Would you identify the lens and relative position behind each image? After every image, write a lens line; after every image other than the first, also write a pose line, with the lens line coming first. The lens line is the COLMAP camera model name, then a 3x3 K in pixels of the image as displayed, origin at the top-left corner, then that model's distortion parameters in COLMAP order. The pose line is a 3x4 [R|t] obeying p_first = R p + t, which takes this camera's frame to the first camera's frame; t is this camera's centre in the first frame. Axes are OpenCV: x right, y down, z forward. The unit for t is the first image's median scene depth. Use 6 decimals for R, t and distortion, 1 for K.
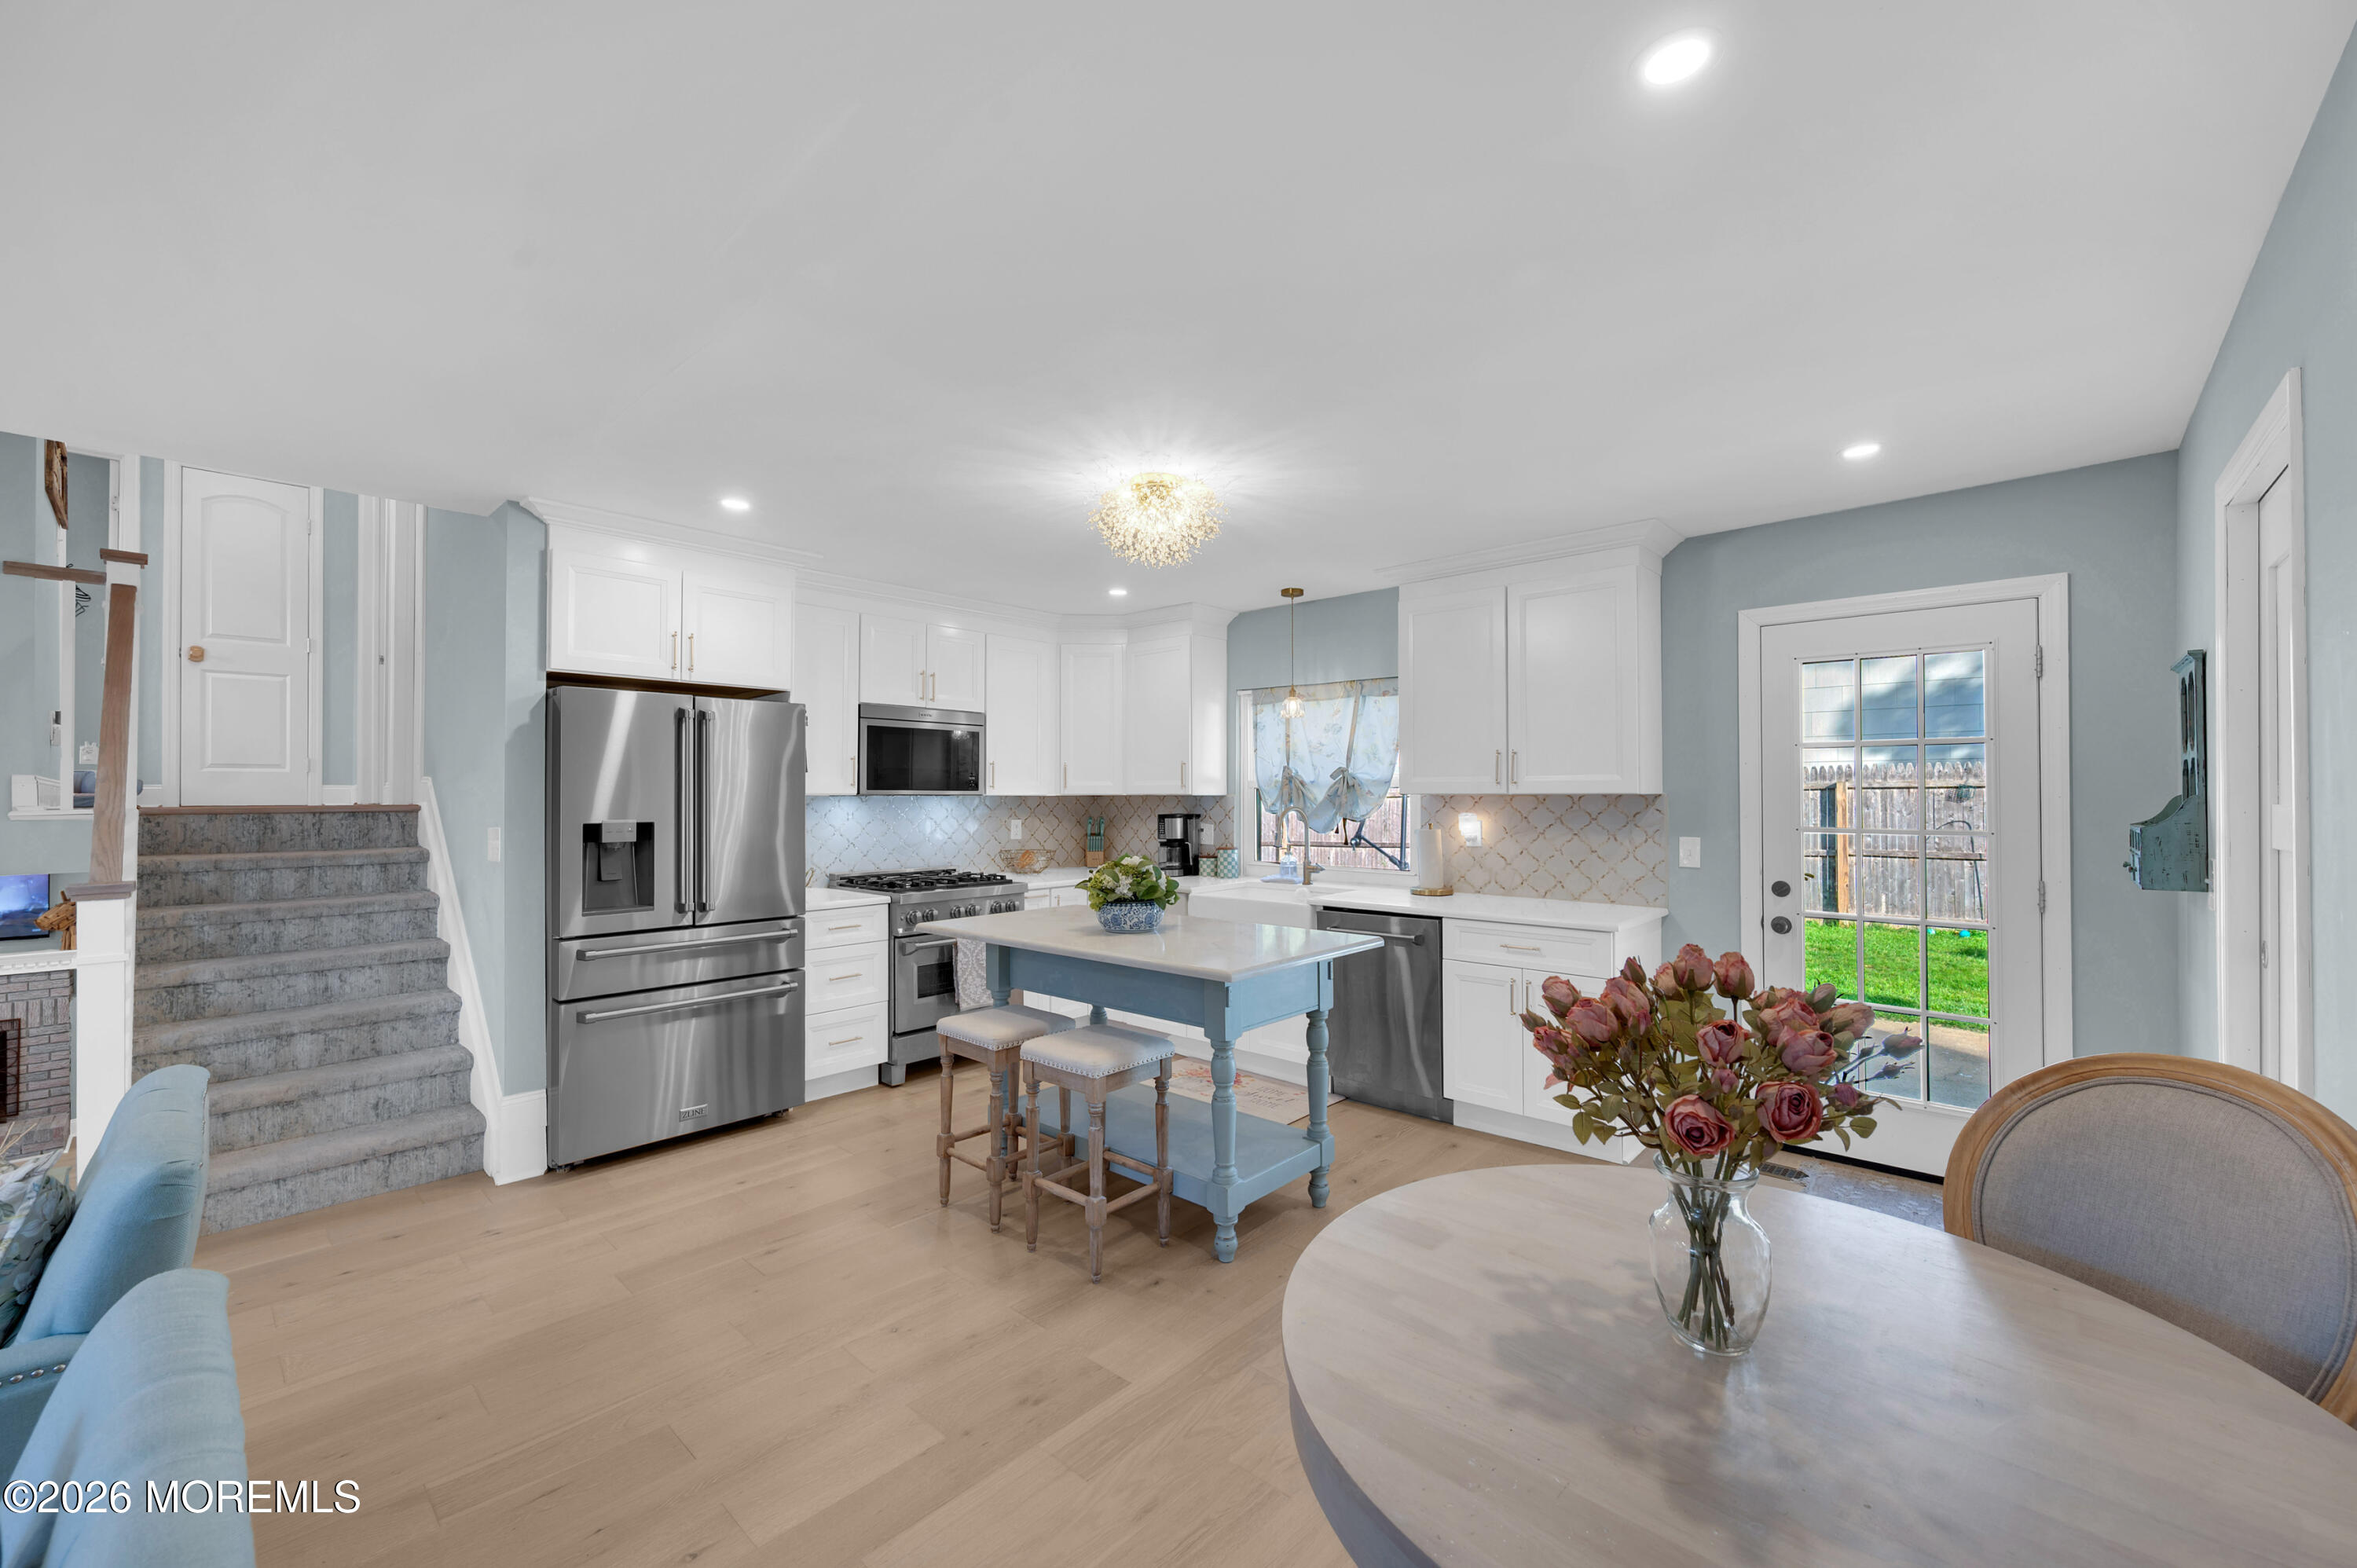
lens RADIAL K [[933.8, 0, 1197.2], [0, 933.8, 783.6], [0, 0, 1]] dist [-0.005661, 0.000194]
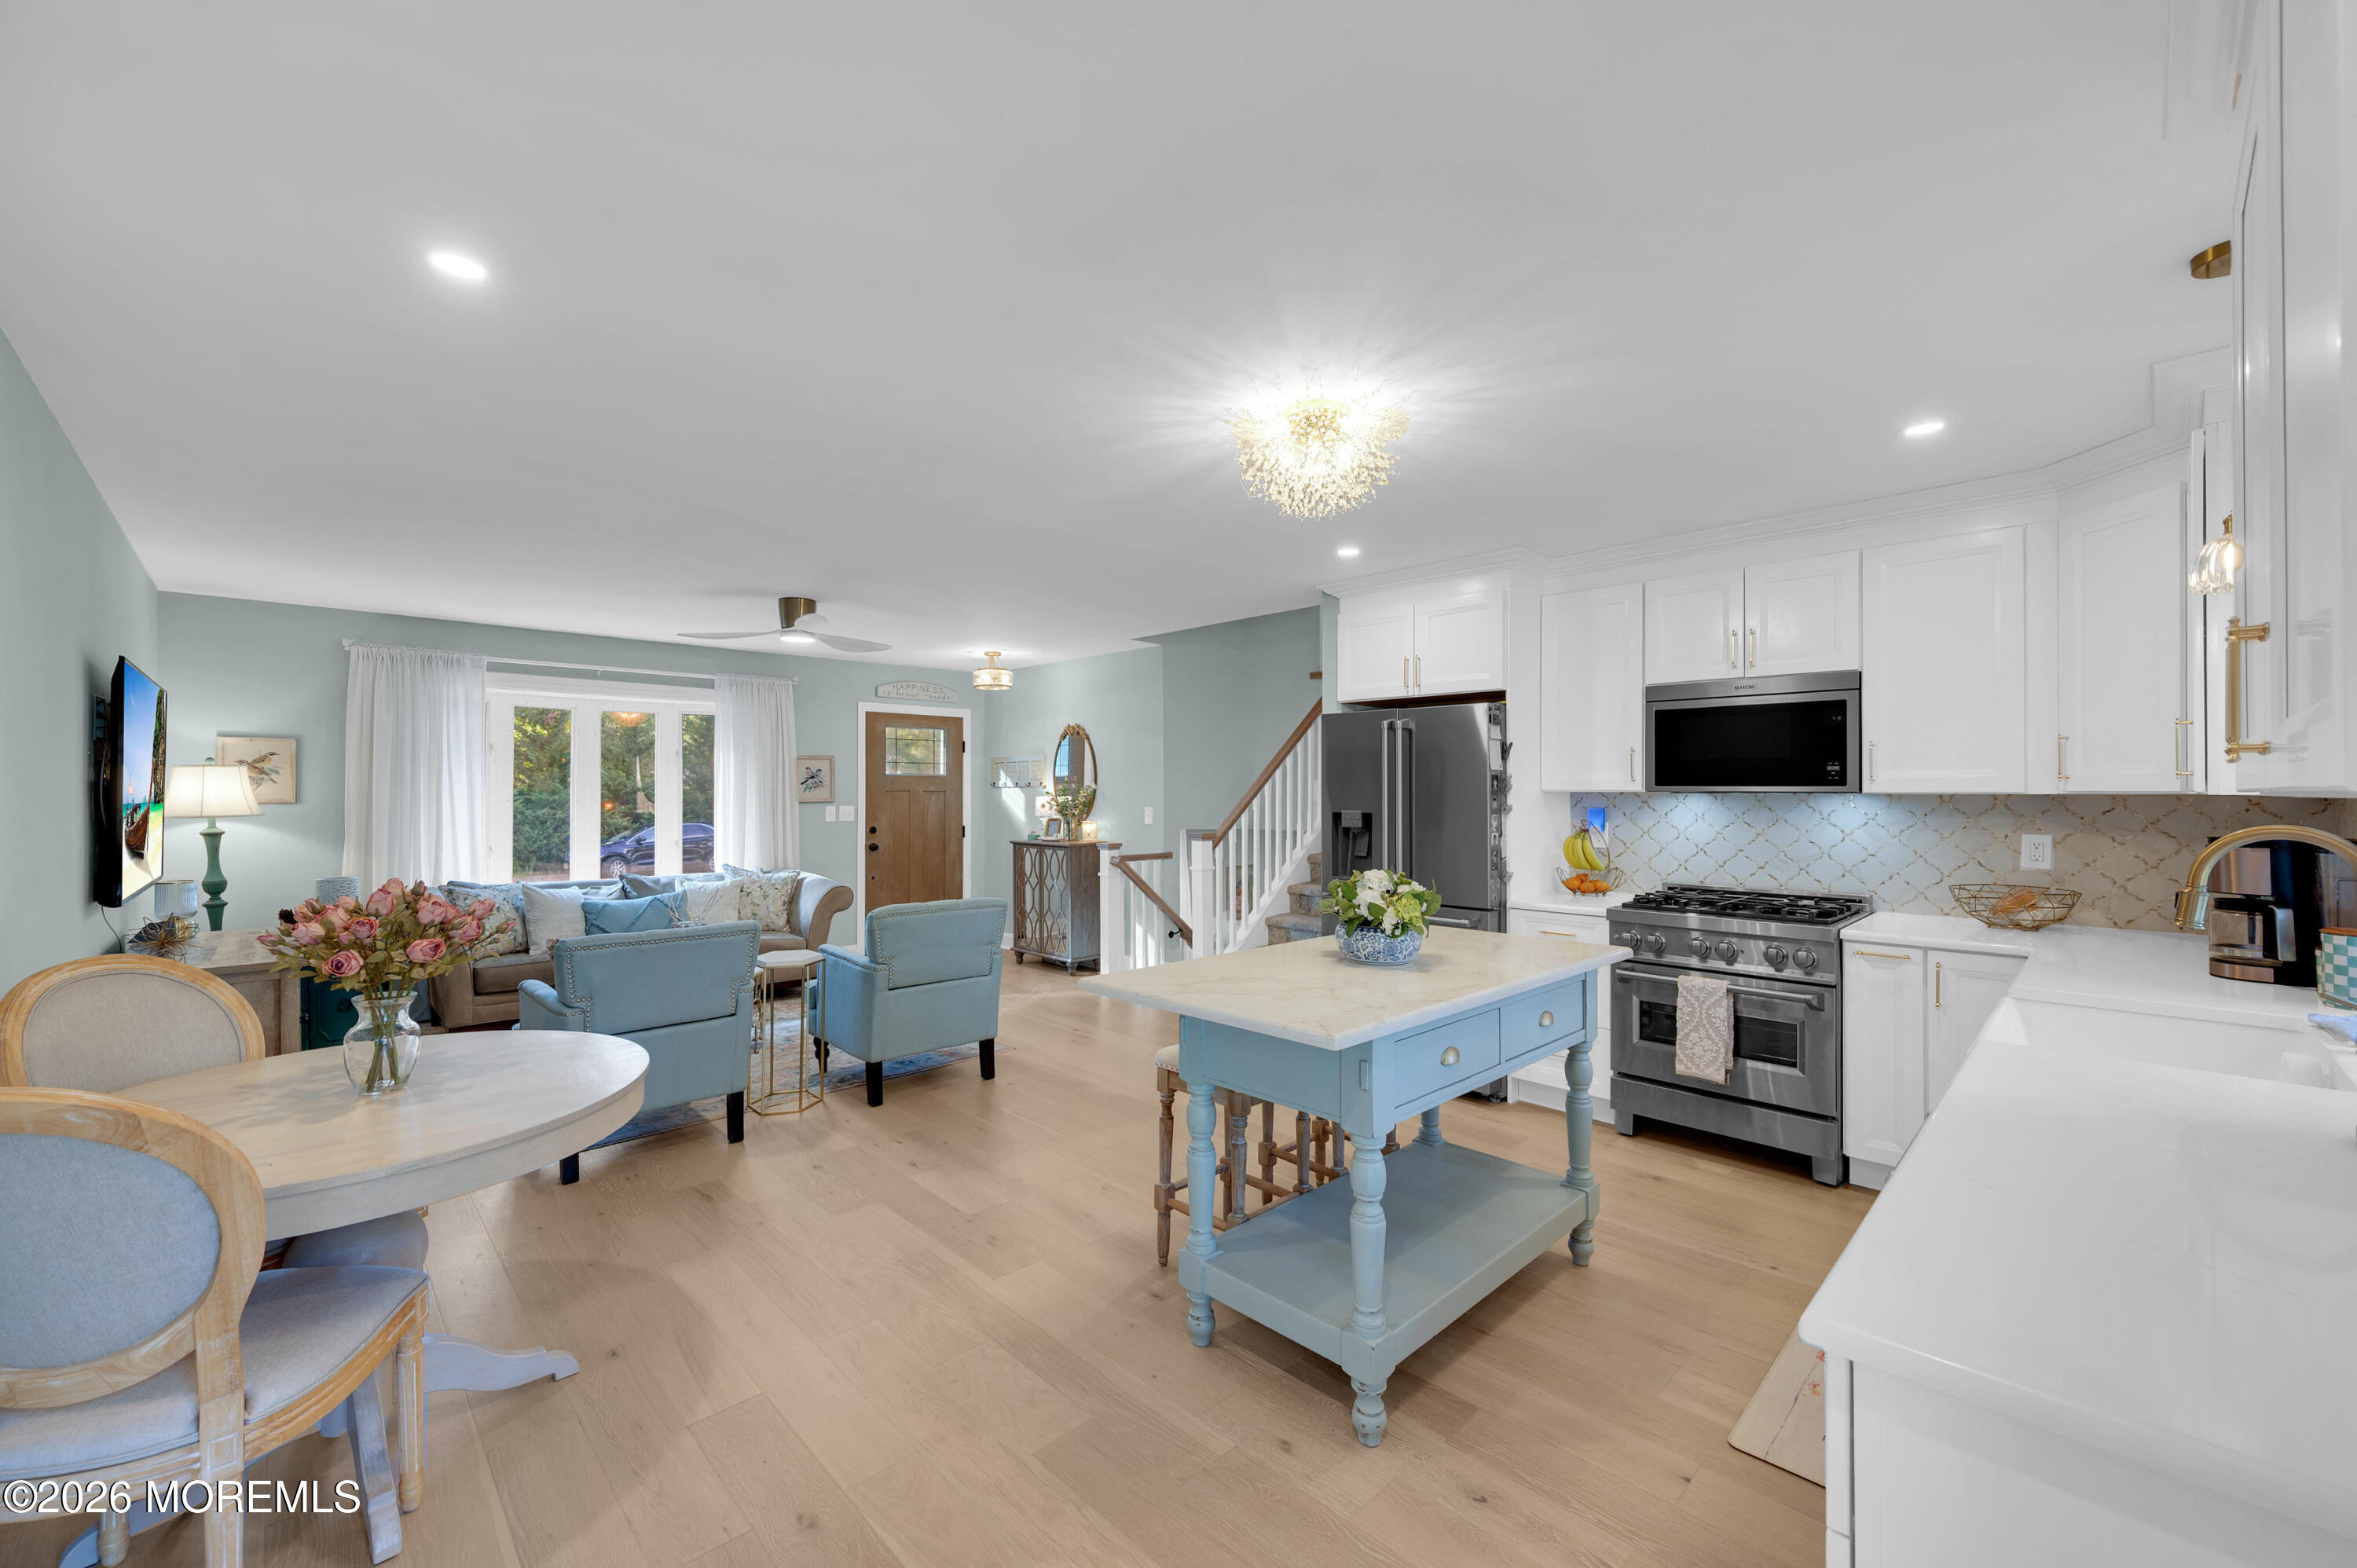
lens RADIAL K [[933.8, 0, 1183.7], [0, 933.8, 789.4], [0, 0, 1]] dist [-0.005661, 0.000194]
pose [[-0.073662, 0.001063, -0.997283, 0.596584], [0.012343, 0.999924, 0.000154, 0.005179], [0.997207, -0.012298, -0.073669, 0.717584]]
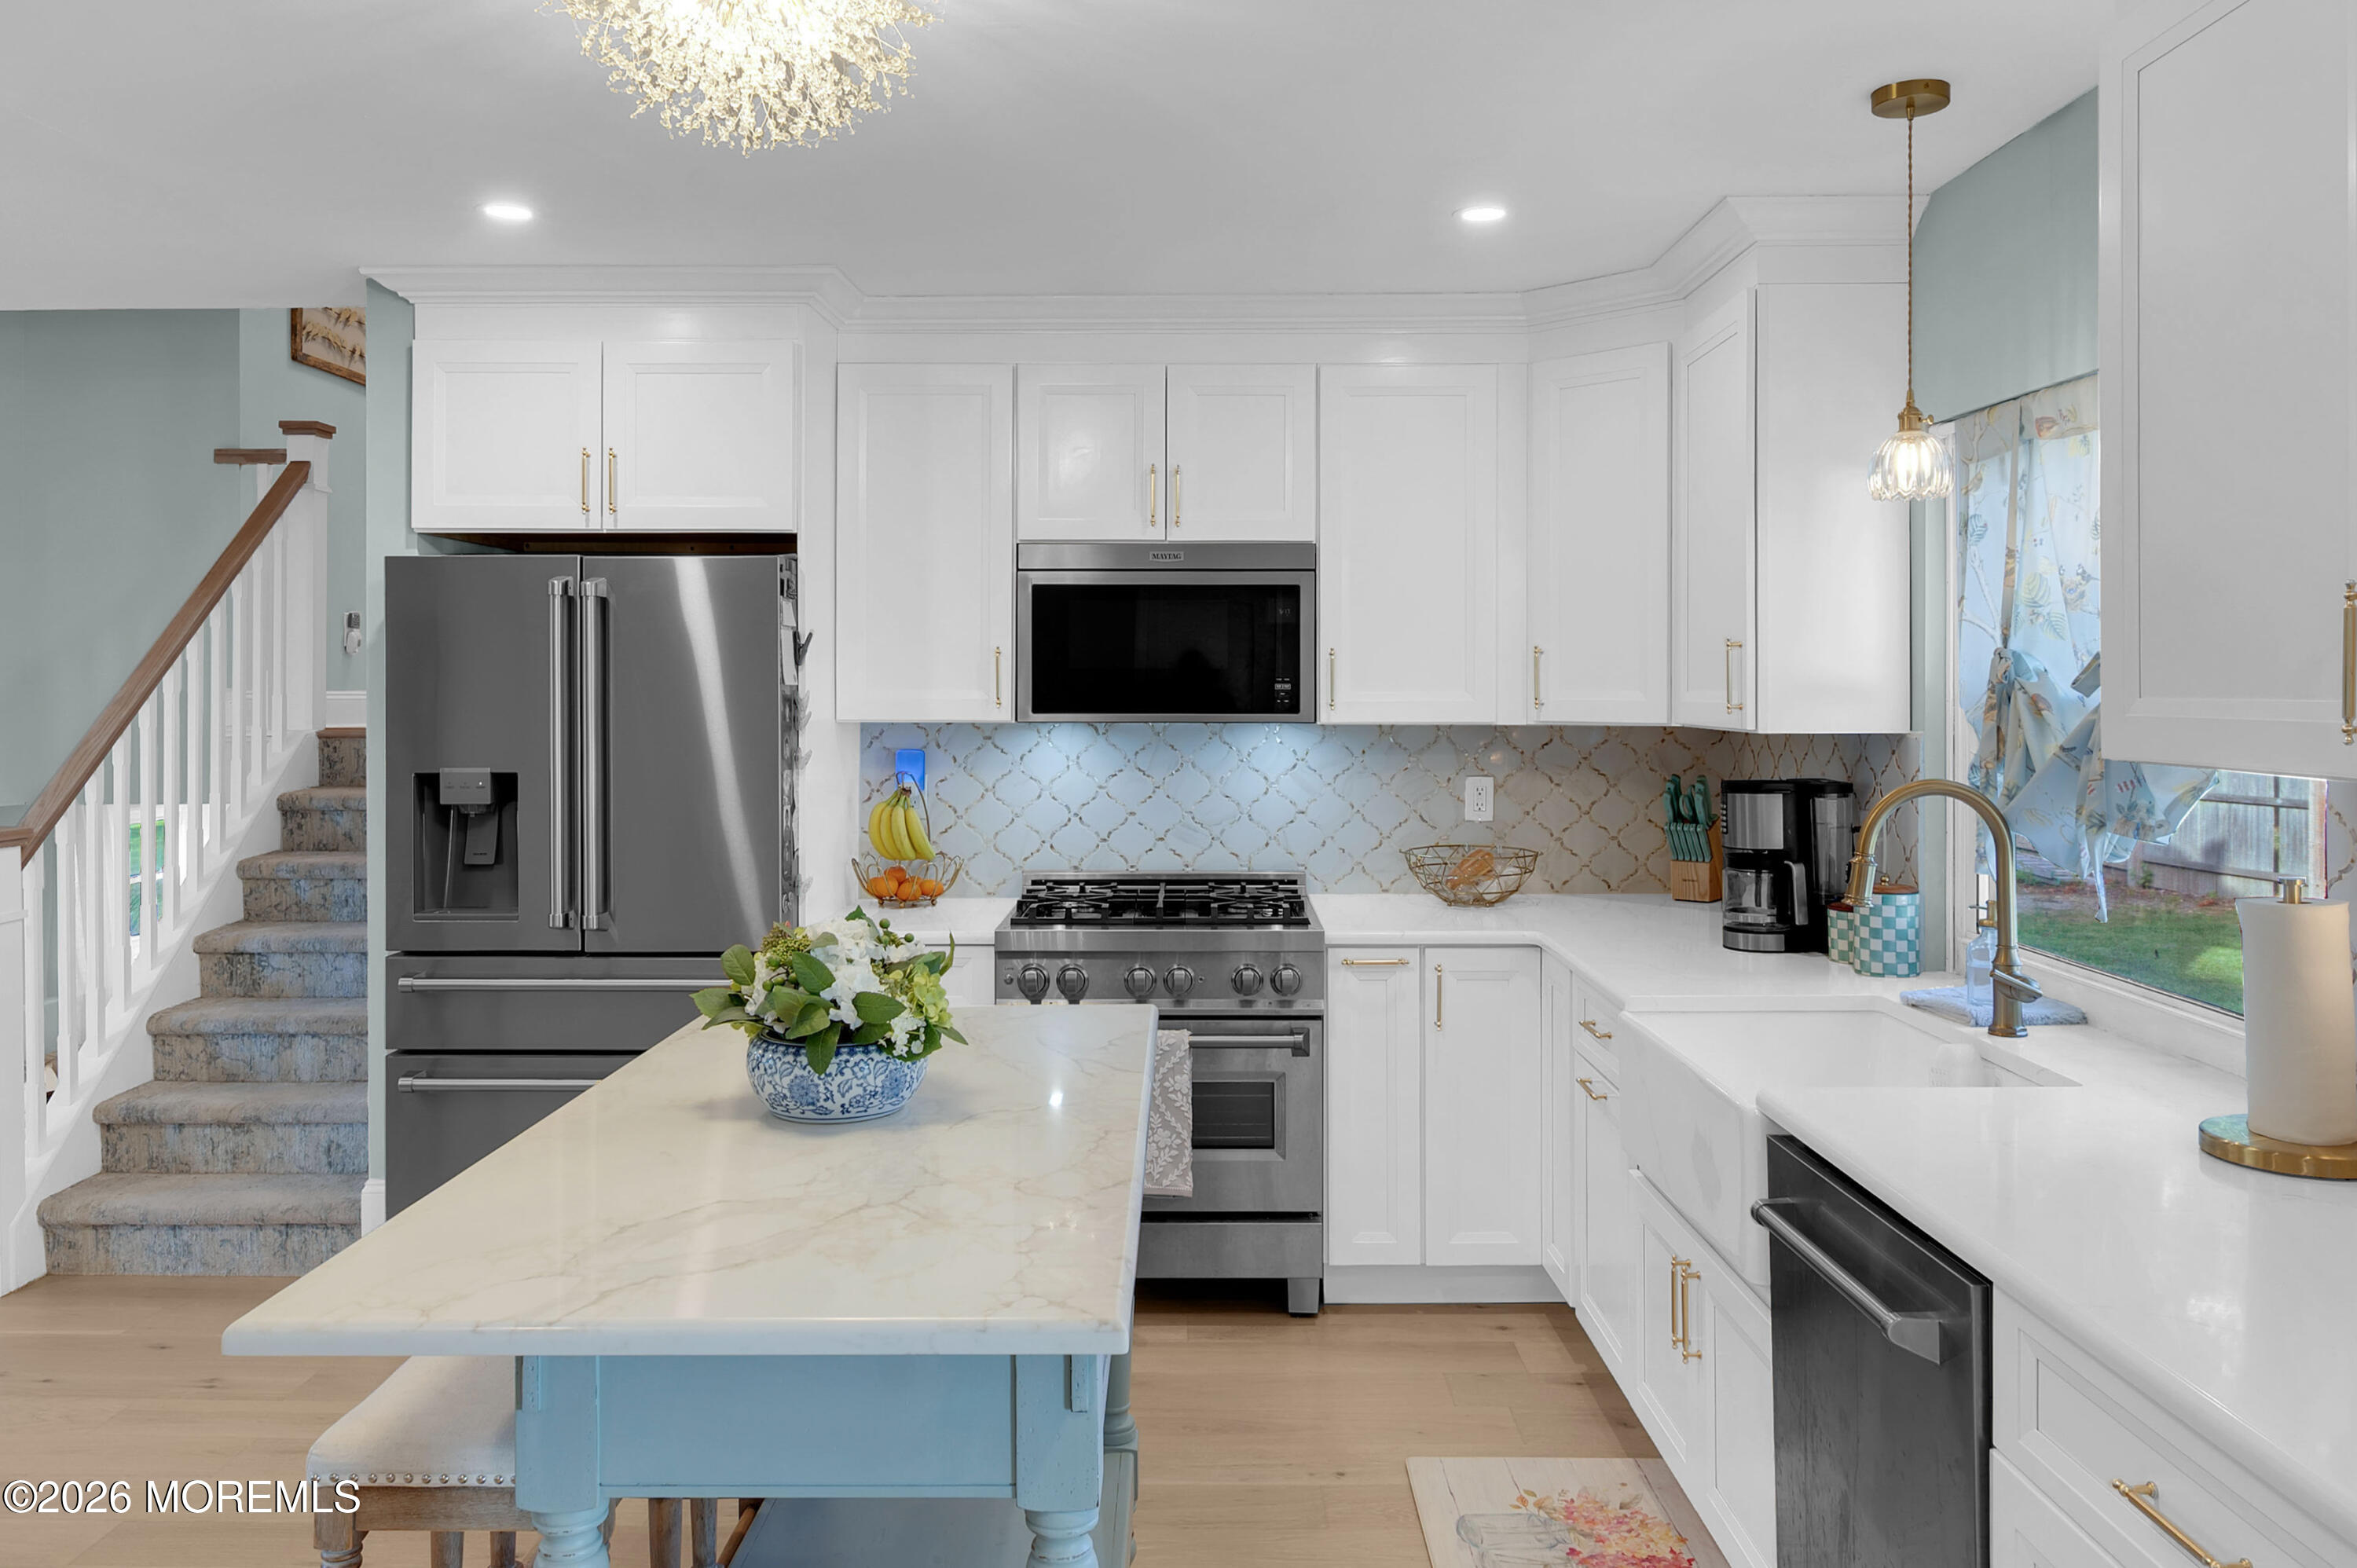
lens RADIAL K [[1654.6, 0, 1161.4], [0, 1654.6, 692.8], [0, 0, 1]] dist [-0.006225, -0.006713]
pose [[0.660682, 0.004412, -0.750653, 0.410986], [0.008170, 0.999881, 0.013067, -0.017331], [0.750622, -0.014766, 0.660567, 0.522598]]
